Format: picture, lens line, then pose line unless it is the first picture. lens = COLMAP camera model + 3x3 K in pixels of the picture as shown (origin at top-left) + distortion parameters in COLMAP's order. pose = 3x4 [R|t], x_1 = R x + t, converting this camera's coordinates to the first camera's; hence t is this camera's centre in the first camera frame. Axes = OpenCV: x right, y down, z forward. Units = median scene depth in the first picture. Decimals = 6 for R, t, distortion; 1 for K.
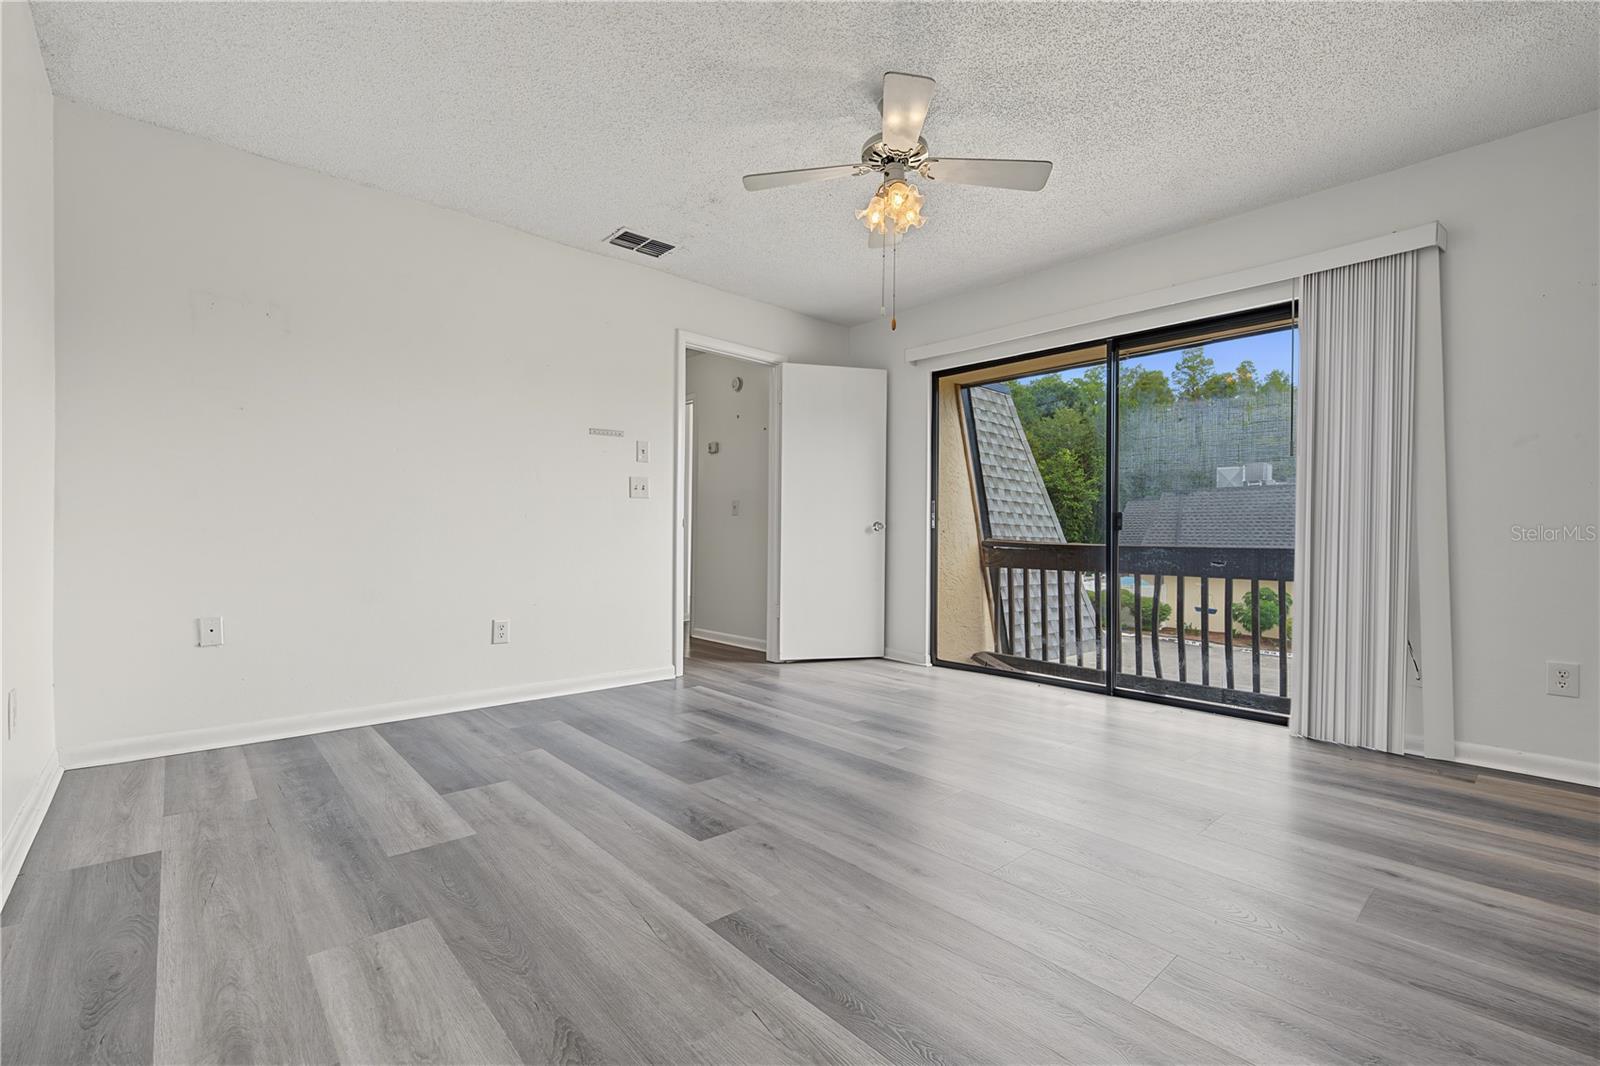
lens RADIAL K [[695.0, 0, 803.6], [0, 695.0, 533.5], [0, 0, 1]] dist [0.002495, 0.000295]
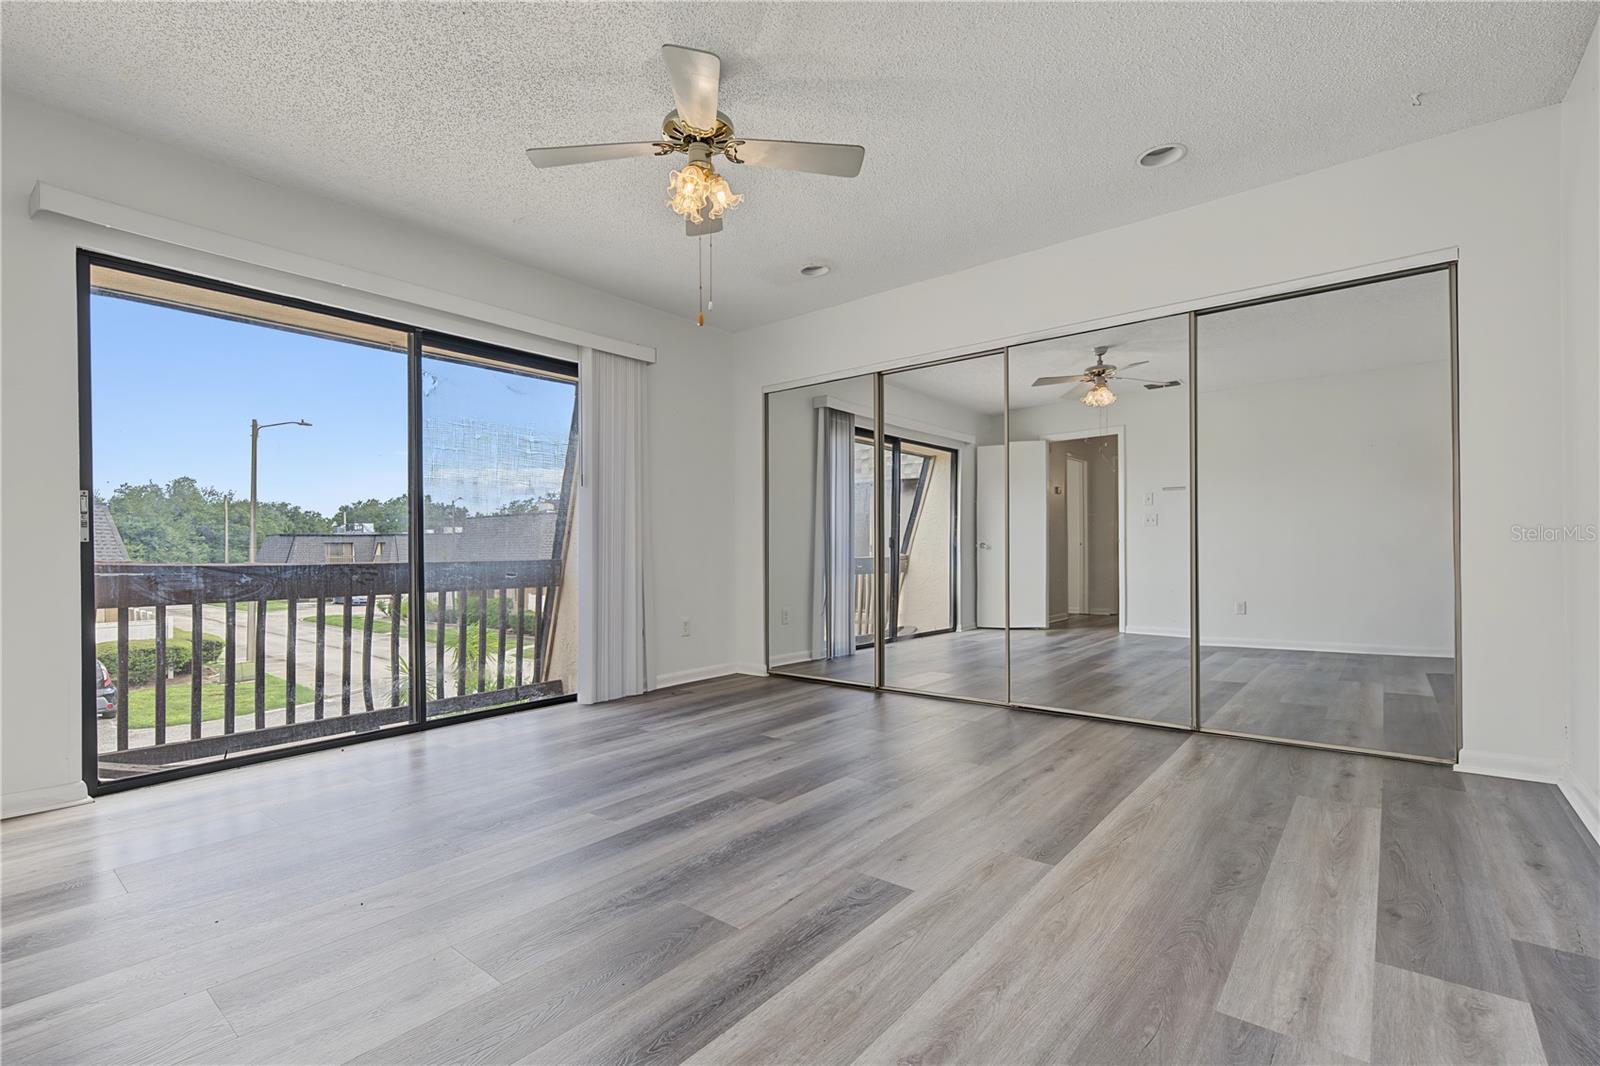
lens RADIAL K [[724.9, 0, 793.6], [0, 724.9, 531.2], [0, 0, 1]] dist [-0.001946, -0.000285]
pose [[-0.142617, 0.017314, 0.989627, -1.119707], [0.010391, 0.999818, -0.015995, -0.004413], [-0.989723, 0.008002, -0.142771, 1.363349]]
